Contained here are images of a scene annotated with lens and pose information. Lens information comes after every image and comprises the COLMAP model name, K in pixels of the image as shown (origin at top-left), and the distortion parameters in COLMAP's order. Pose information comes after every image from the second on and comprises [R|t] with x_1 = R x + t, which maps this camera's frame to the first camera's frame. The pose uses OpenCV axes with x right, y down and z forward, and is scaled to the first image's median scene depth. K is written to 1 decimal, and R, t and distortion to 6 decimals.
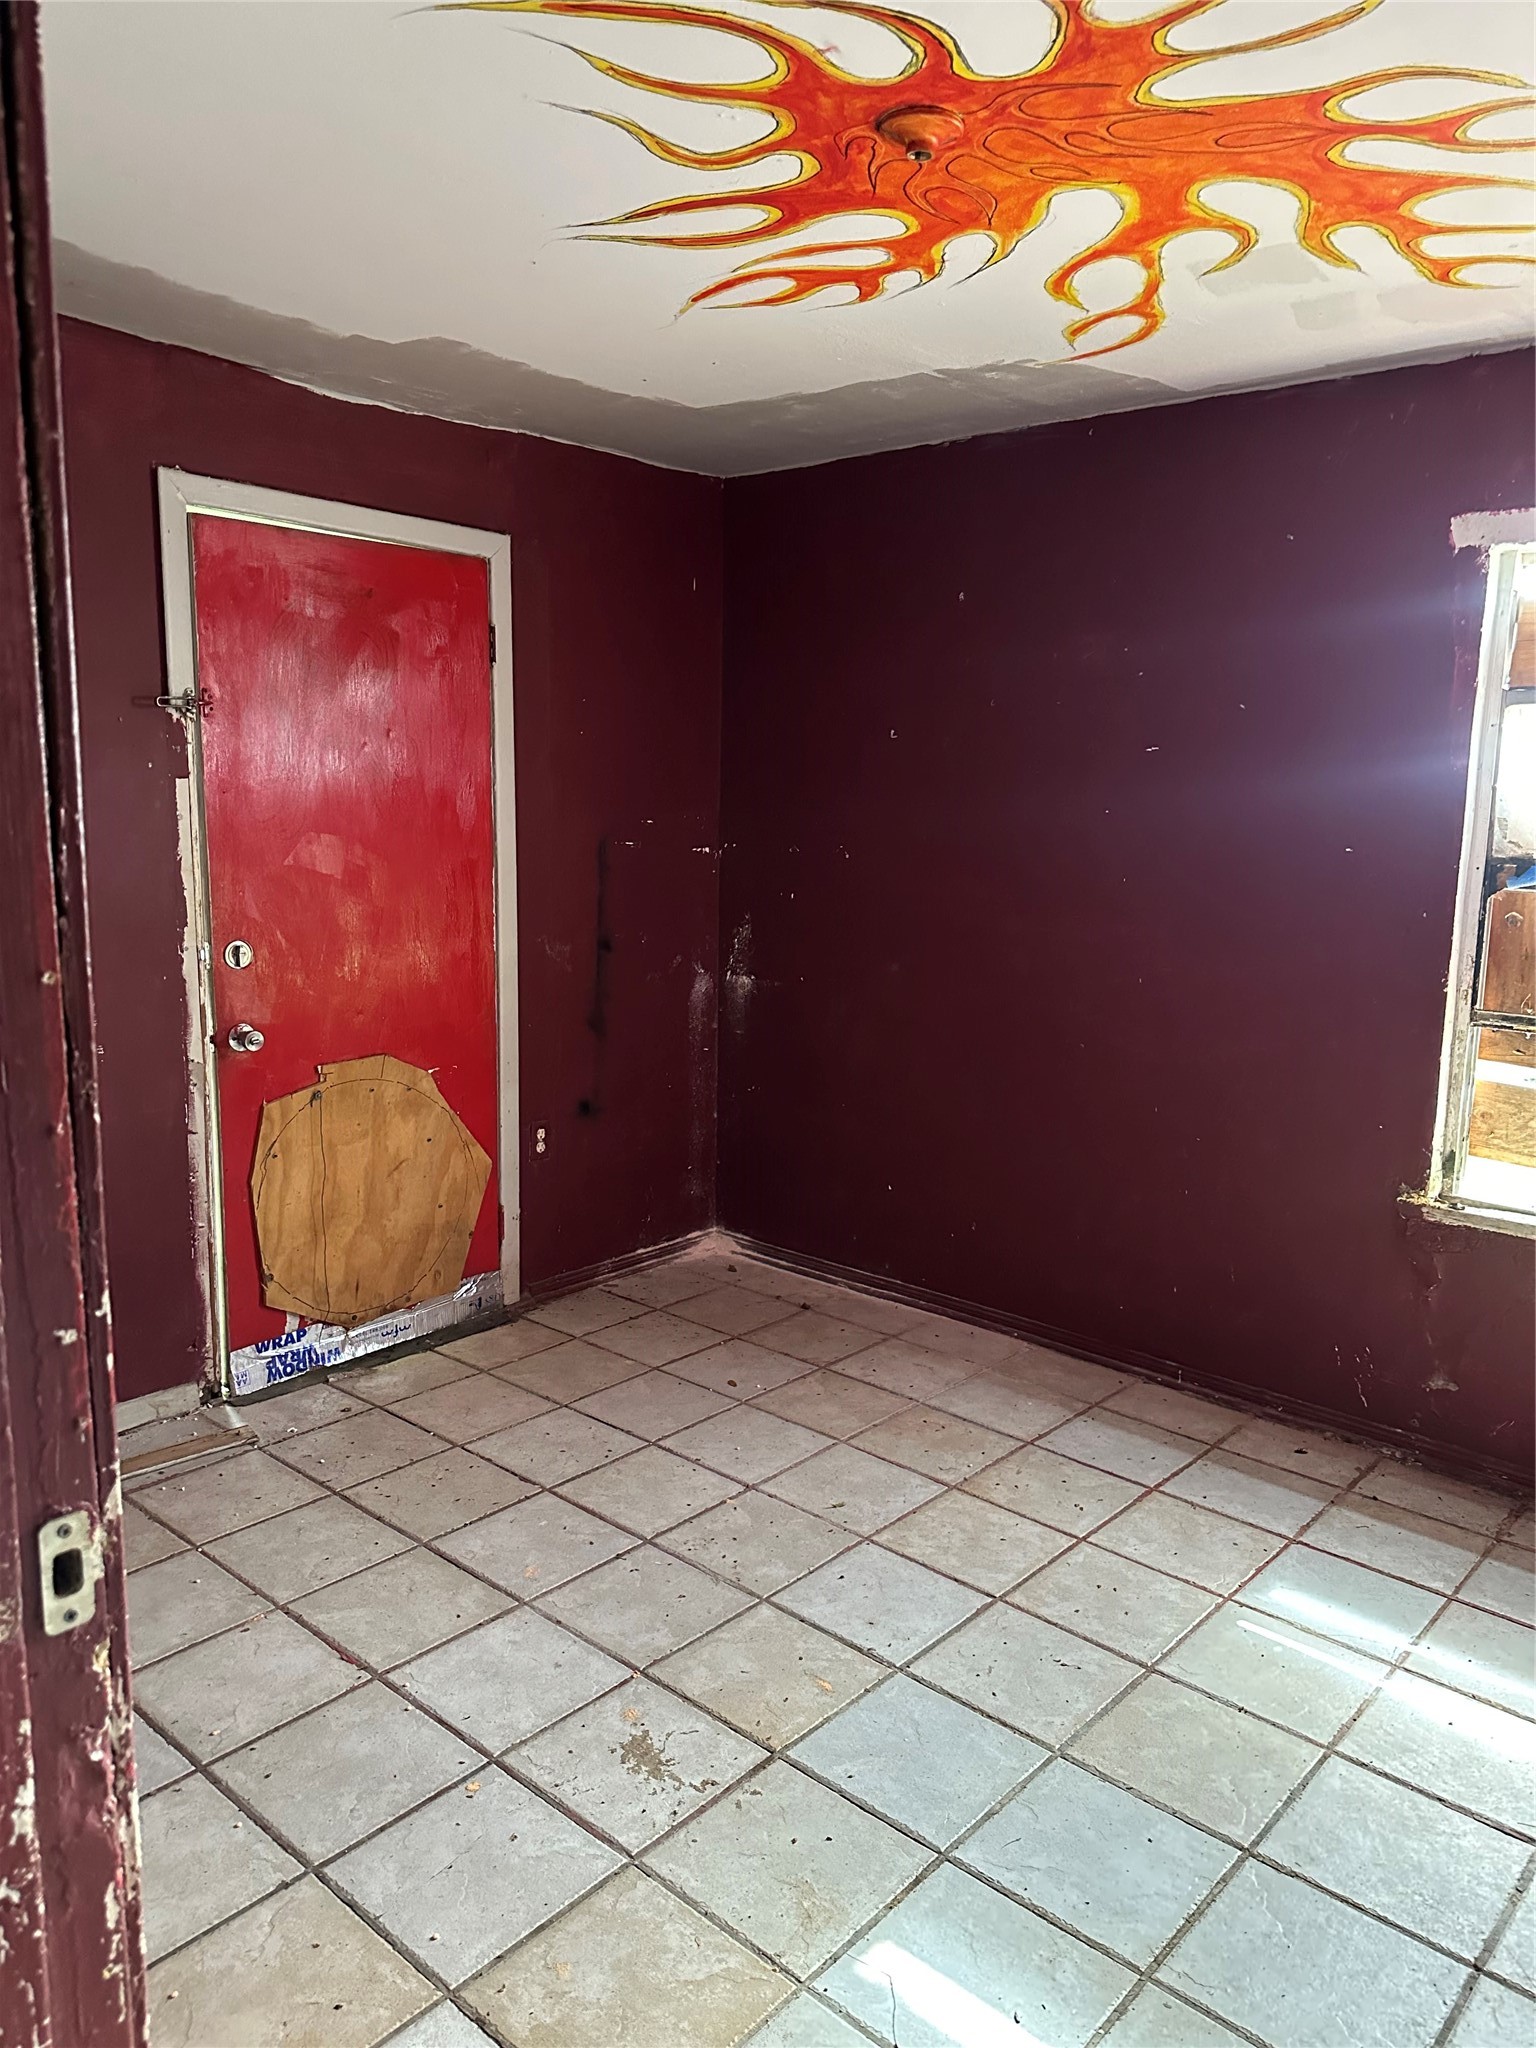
lens RADIAL K [[1451.1, 0, 771.8], [0, 1451.1, 1012.0], [0, 0, 1]] dist [-0.001981, -0.000995]
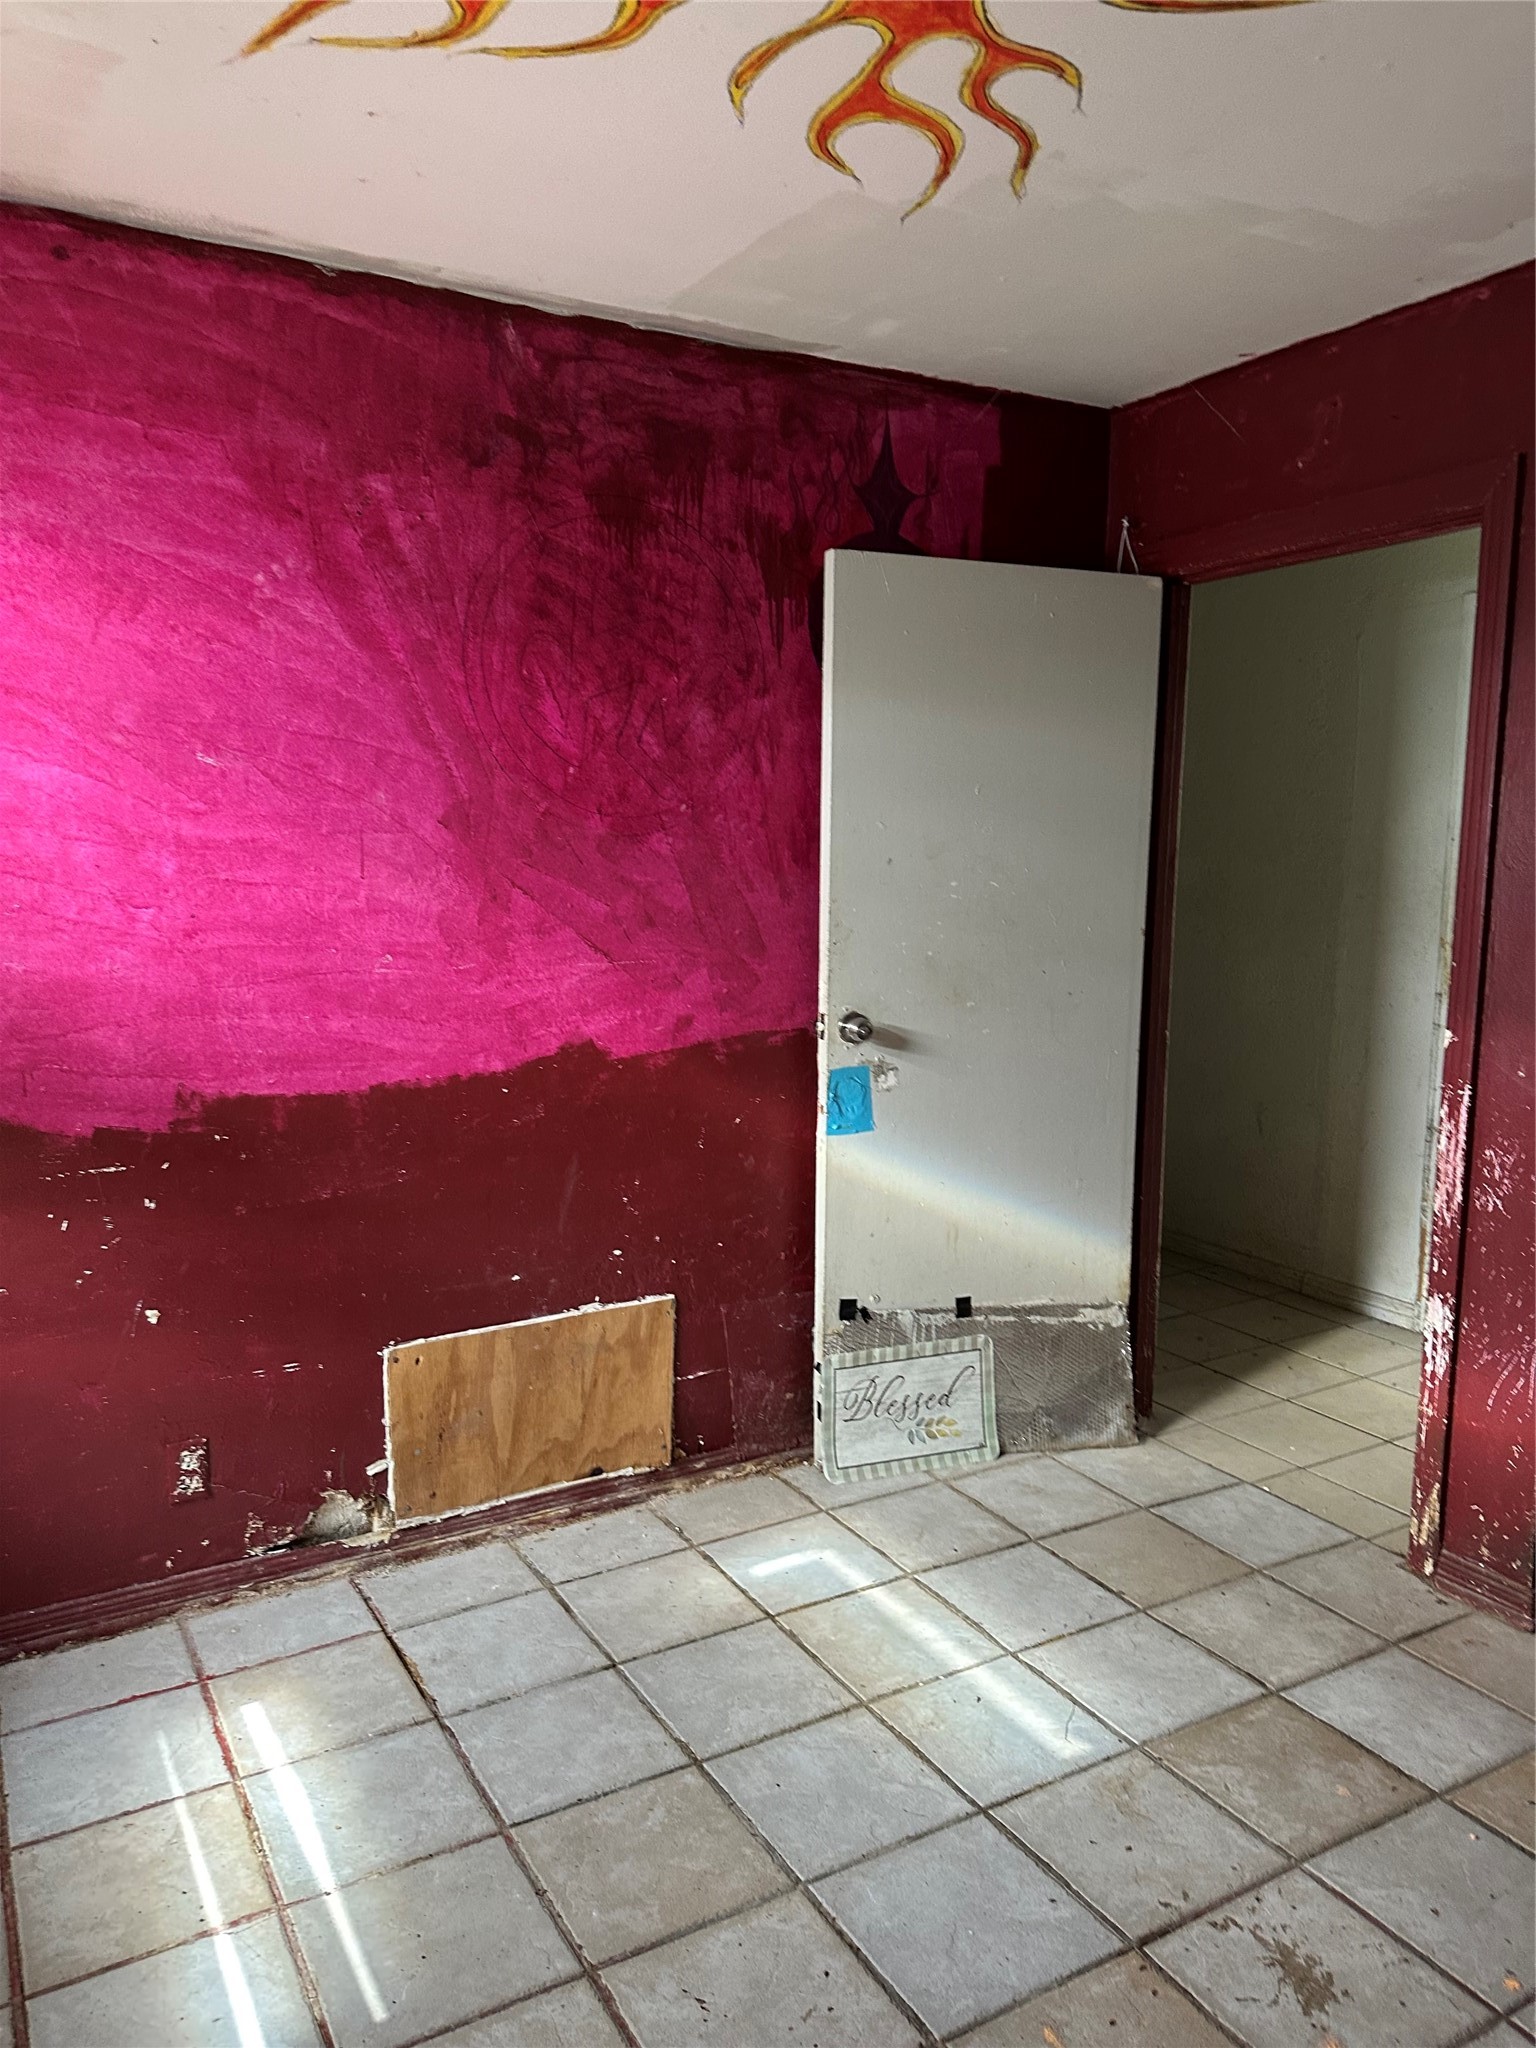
lens RADIAL K [[1448.0, 0, 778.7], [0, 1448.0, 1027.6], [0, 0, 1]] dist [-0.008320, -0.005069]
pose [[-0.948584, -0.073621, 0.307845, -0.018826], [0.017190, 0.959157, 0.282352, -0.236646], [-0.316058, 0.273127, -0.908575, 1.736192]]
